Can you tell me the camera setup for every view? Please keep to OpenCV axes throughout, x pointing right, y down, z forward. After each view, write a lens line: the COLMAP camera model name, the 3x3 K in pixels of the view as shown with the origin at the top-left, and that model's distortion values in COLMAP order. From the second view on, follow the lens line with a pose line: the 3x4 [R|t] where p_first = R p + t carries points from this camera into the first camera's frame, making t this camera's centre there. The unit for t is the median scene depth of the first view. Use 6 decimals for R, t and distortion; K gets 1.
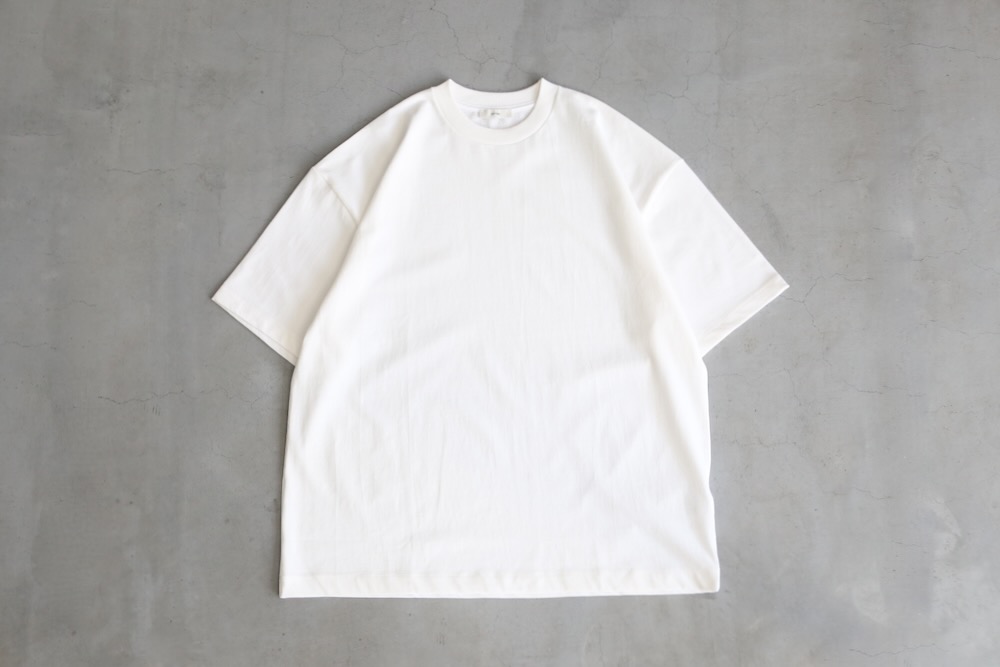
lens RADIAL K [[1424.9, 0, 495.1], [0, 1424.9, 333.4], [0, 0, 1]] dist [-0.050805, 0.000000]
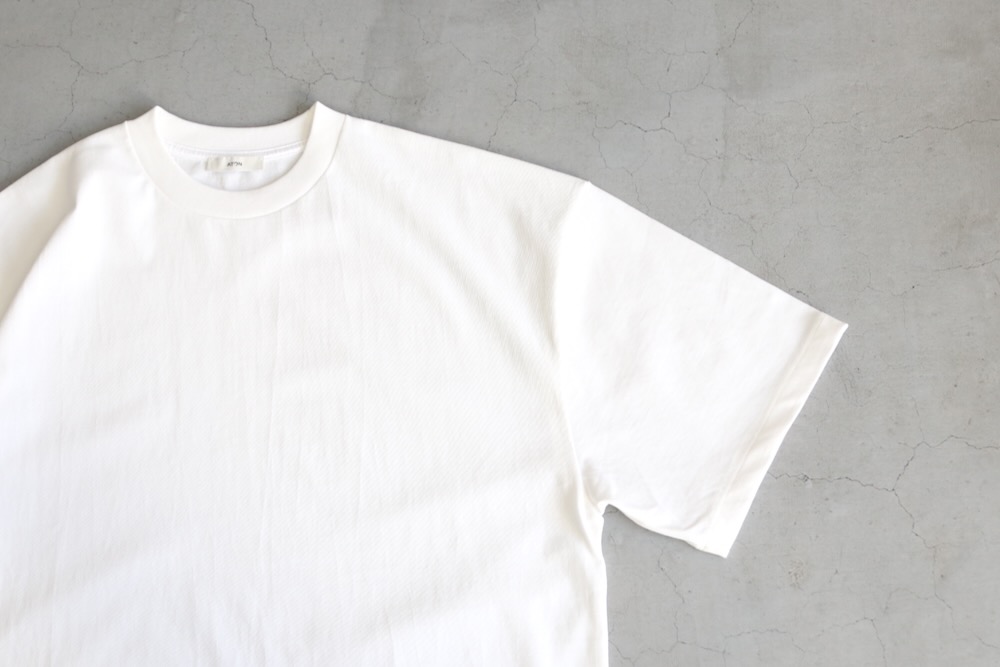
lens RADIAL K [[1424.9, 0, 471.5], [0, 1424.9, 368.8], [0, 0, 1]] dist [-0.050805, 0.000000]
pose [[0.999572, -0.024171, -0.016465, 0.062951], [0.023117, 0.997841, -0.061467, -0.037387], [0.017915, 0.061060, 0.997973, 0.435589]]
